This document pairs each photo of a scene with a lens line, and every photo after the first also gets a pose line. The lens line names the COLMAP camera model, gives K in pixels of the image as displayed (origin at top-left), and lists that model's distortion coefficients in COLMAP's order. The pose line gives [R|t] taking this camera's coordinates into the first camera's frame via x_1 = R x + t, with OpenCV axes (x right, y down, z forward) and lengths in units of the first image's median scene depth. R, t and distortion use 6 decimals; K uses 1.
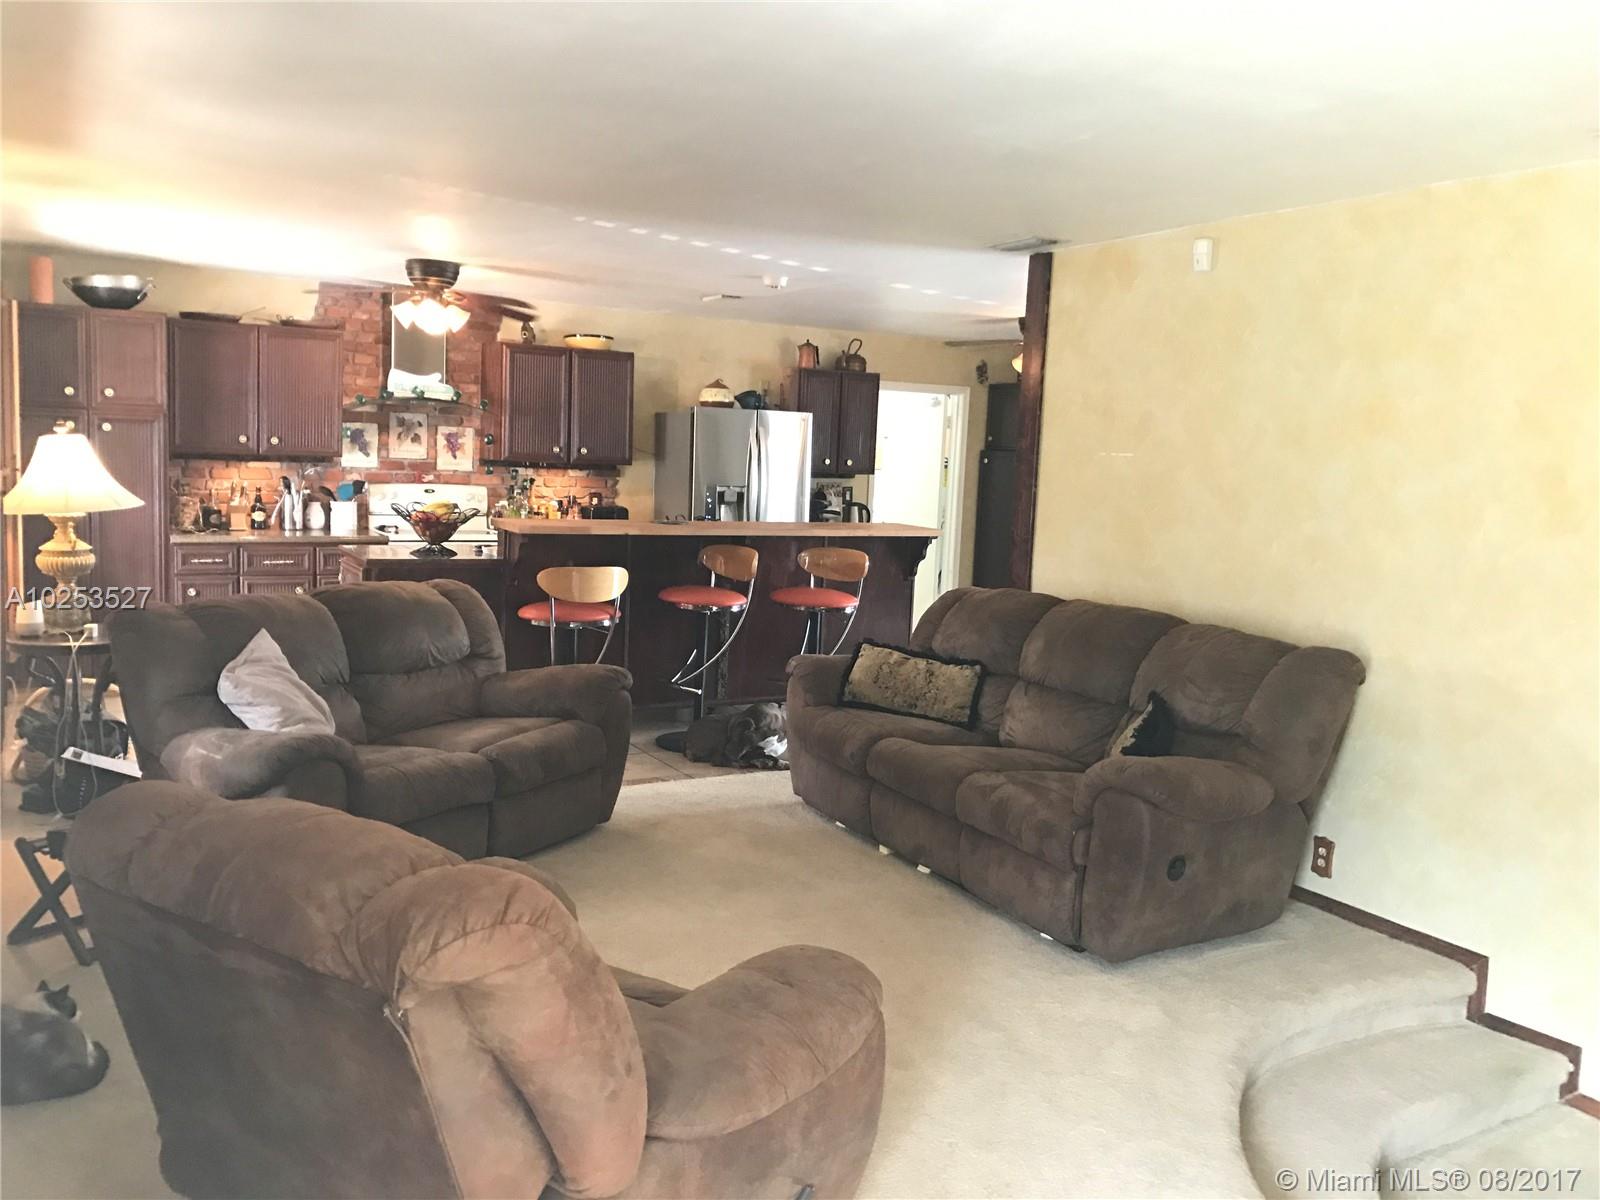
lens RADIAL K [[1345.5, 0, 794.5], [0, 1345.5, 599.7], [0, 0, 1]] dist [0.051680, -0.078518]
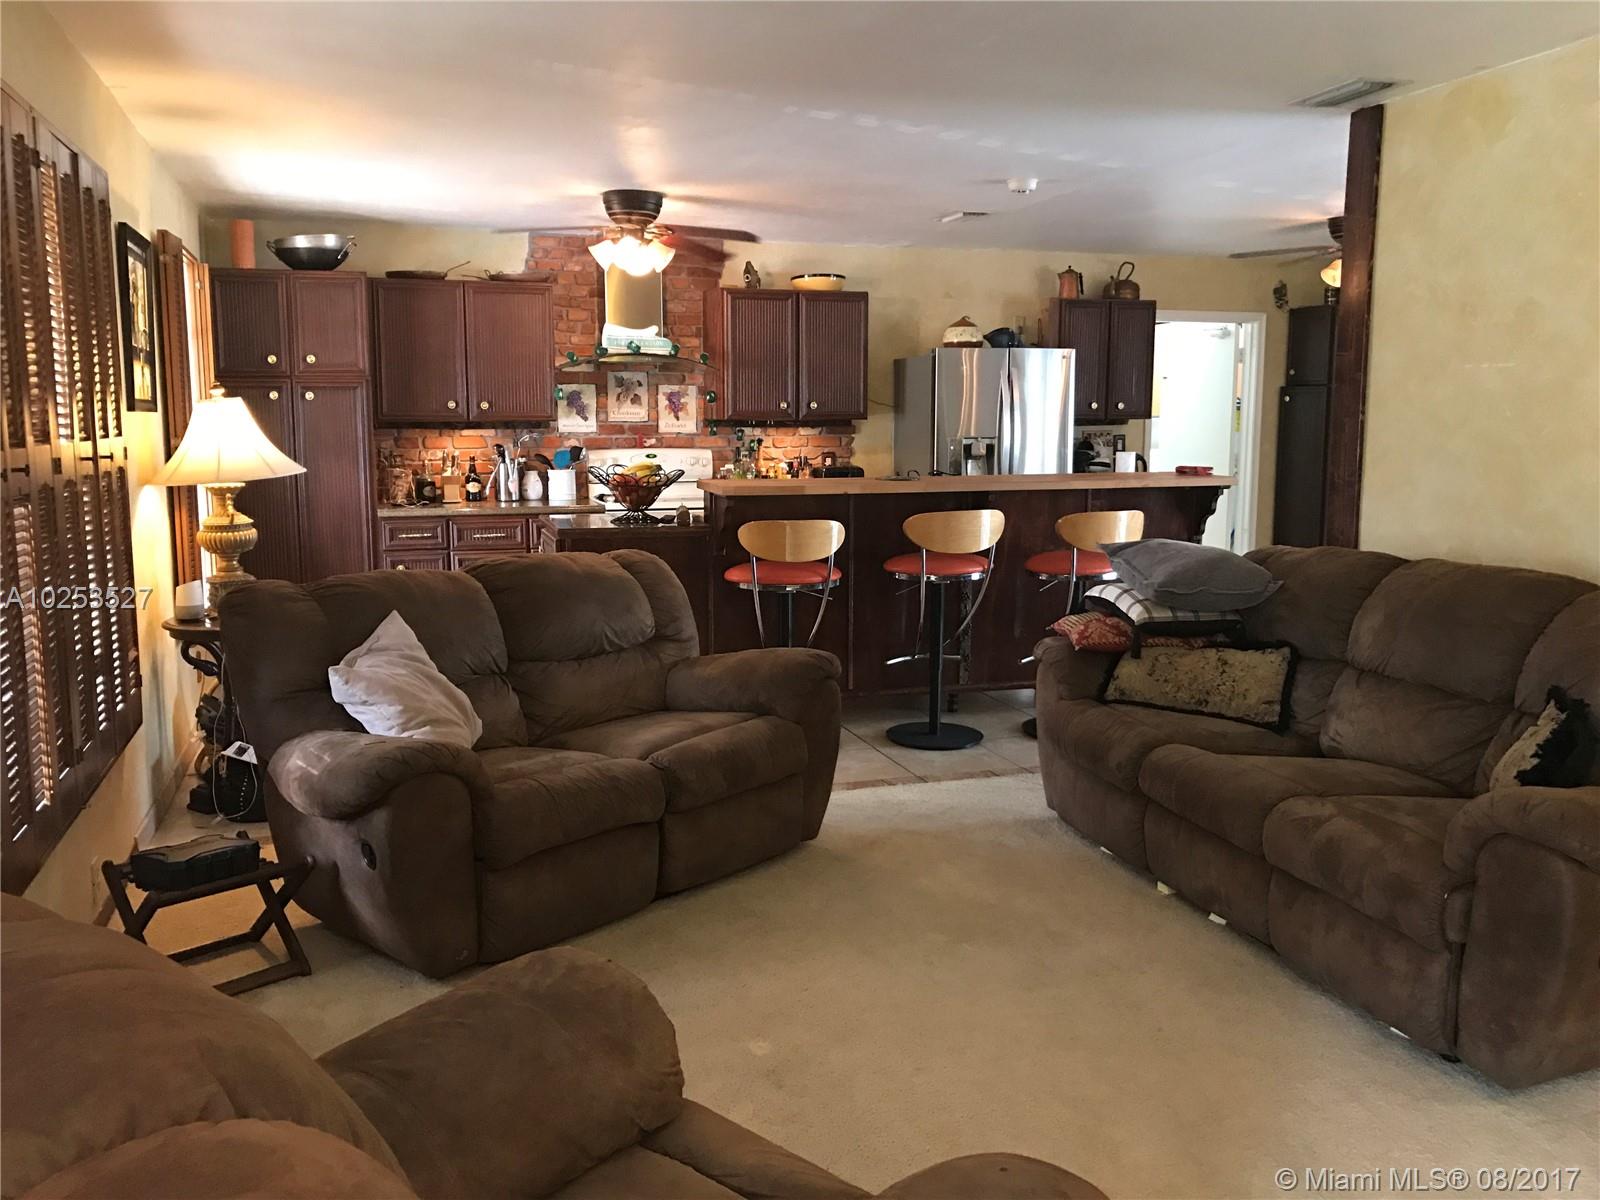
lens RADIAL K [[1345.5, 0, 796.2], [0, 1345.5, 588.1], [0, 0, 1]] dist [0.051680, -0.078518]
pose [[0.979352, -0.013797, -0.201689, 0.015772], [0.016429, 0.999800, 0.011381, 0.001629], [0.201492, -0.014460, 0.979383, 0.168740]]
